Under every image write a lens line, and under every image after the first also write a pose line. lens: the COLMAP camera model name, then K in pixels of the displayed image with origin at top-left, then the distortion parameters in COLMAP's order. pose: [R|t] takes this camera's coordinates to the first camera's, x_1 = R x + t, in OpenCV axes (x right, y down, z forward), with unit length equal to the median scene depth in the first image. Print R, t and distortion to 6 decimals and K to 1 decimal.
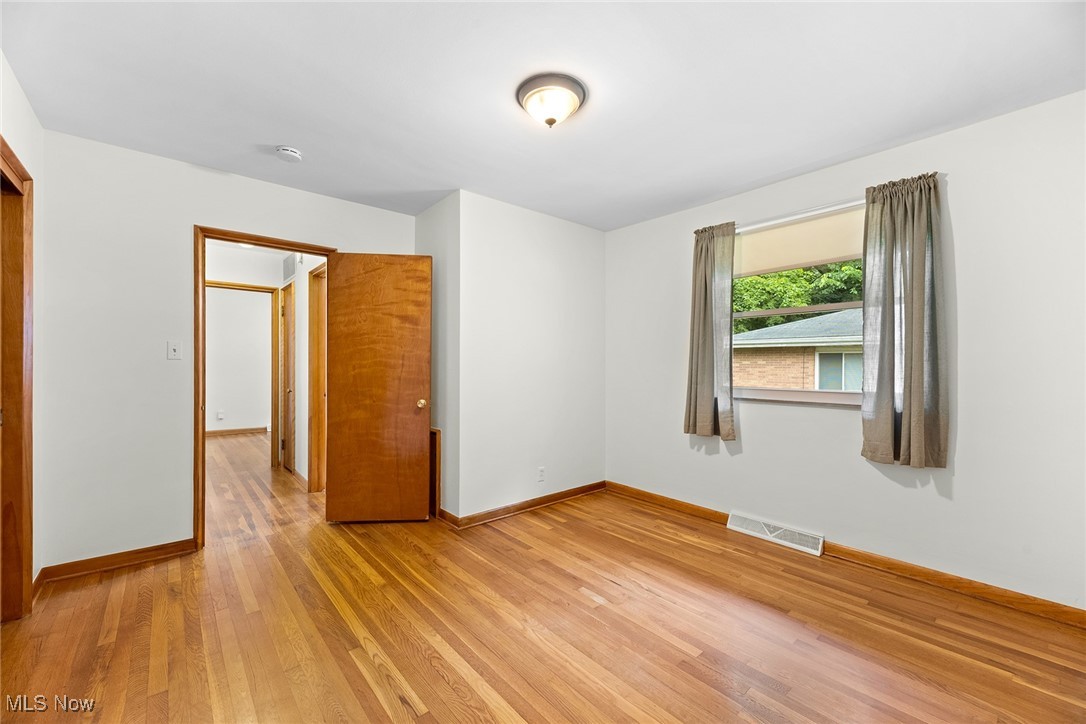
lens RADIAL K [[436.6, 0, 546.6], [0, 436.6, 362.3], [0, 0, 1]] dist [0.000911, -0.000797]
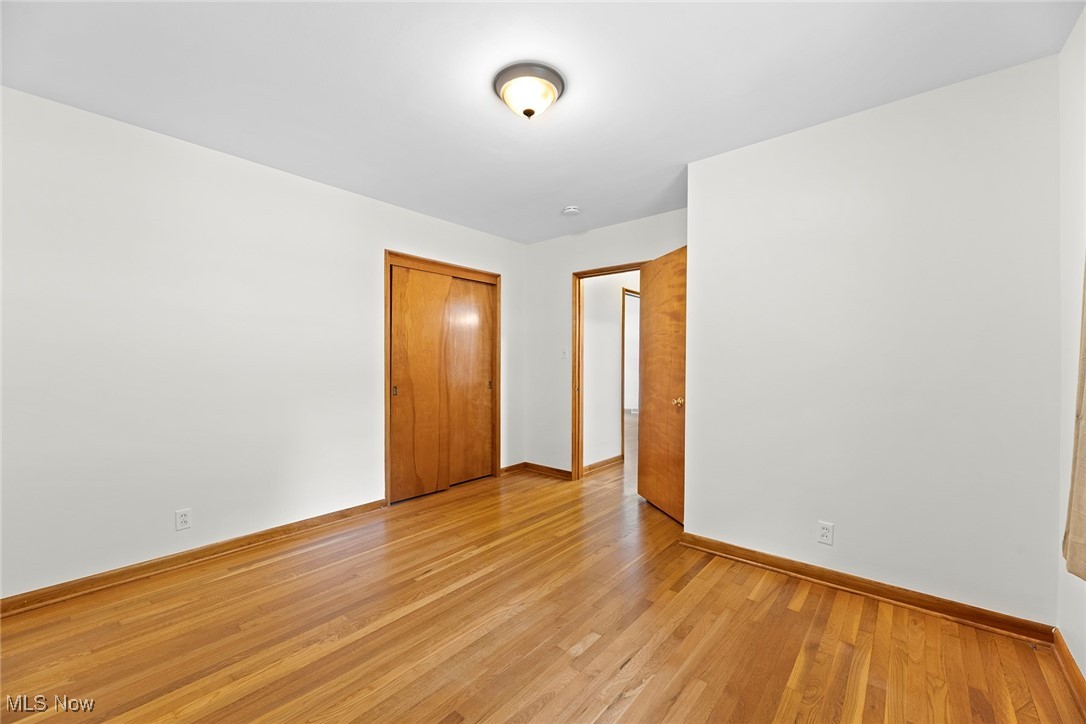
lens RADIAL K [[436.6, 0, 541.3], [0, 436.6, 358.7], [0, 0, 1]] dist [0.000911, -0.000797]
pose [[0.161384, -0.004188, -0.986883, 0.697736], [0.002483, 0.999990, -0.003837, 0.000998], [0.986889, -0.001832, 0.161392, 0.609453]]
